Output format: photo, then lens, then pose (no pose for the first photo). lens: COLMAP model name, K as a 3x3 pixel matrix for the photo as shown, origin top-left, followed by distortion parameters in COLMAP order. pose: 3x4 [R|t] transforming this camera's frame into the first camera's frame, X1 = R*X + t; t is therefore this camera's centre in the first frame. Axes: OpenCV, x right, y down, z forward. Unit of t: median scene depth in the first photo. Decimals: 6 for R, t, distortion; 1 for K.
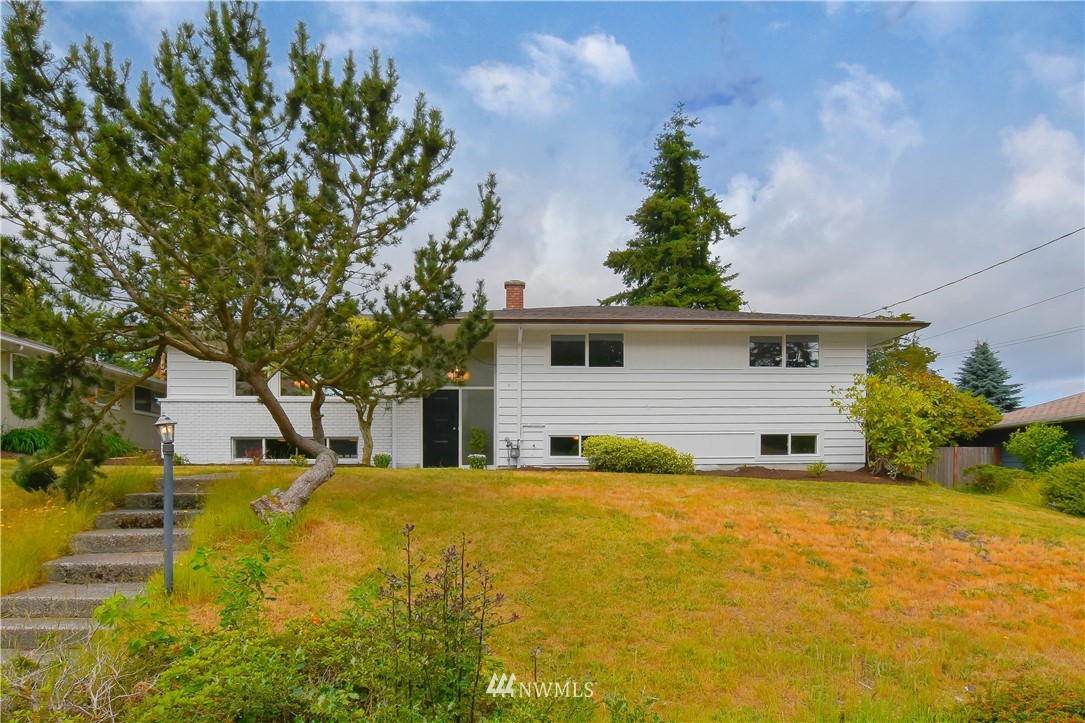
lens RADIAL K [[482.8, 0, 542.5], [0, 482.8, 361.5], [0, 0, 1]] dist [-0.000868, -0.000216]
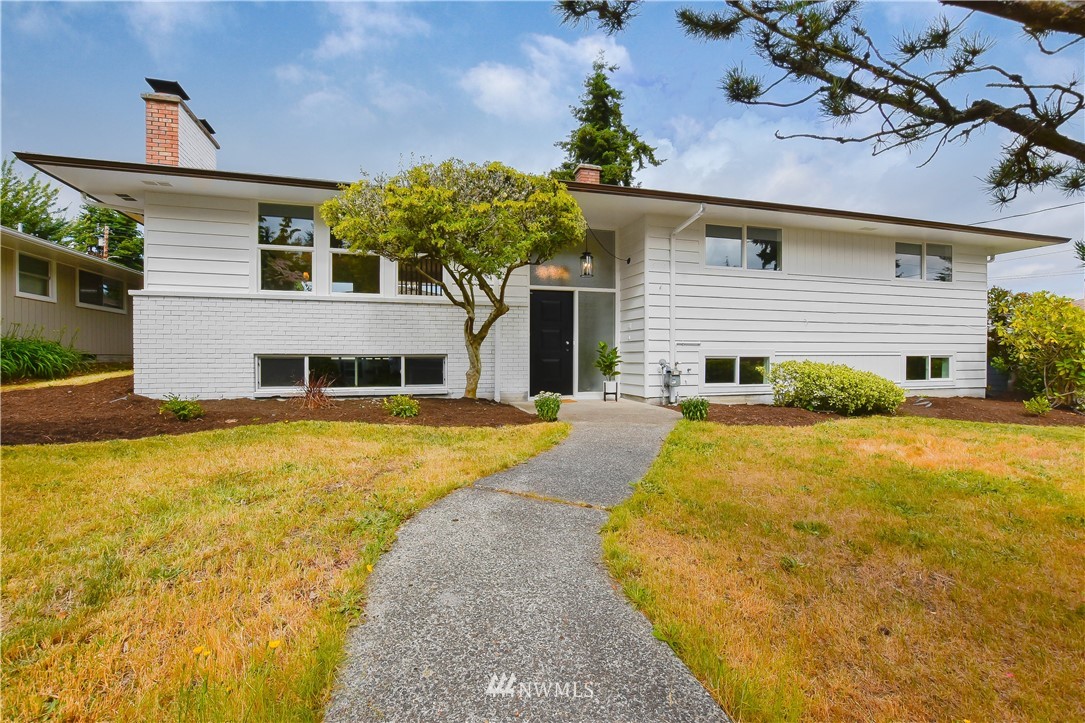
lens RADIAL K [[482.8, 0, 542.5], [0, 482.8, 361.5], [0, 0, 1]] dist [-0.000868, -0.000216]
pose [[0.982758, 0.002530, 0.184877, -0.354060], [-0.029320, 0.989387, 0.142317, 0.056757], [-0.182555, -0.145284, 0.972402, 0.274951]]
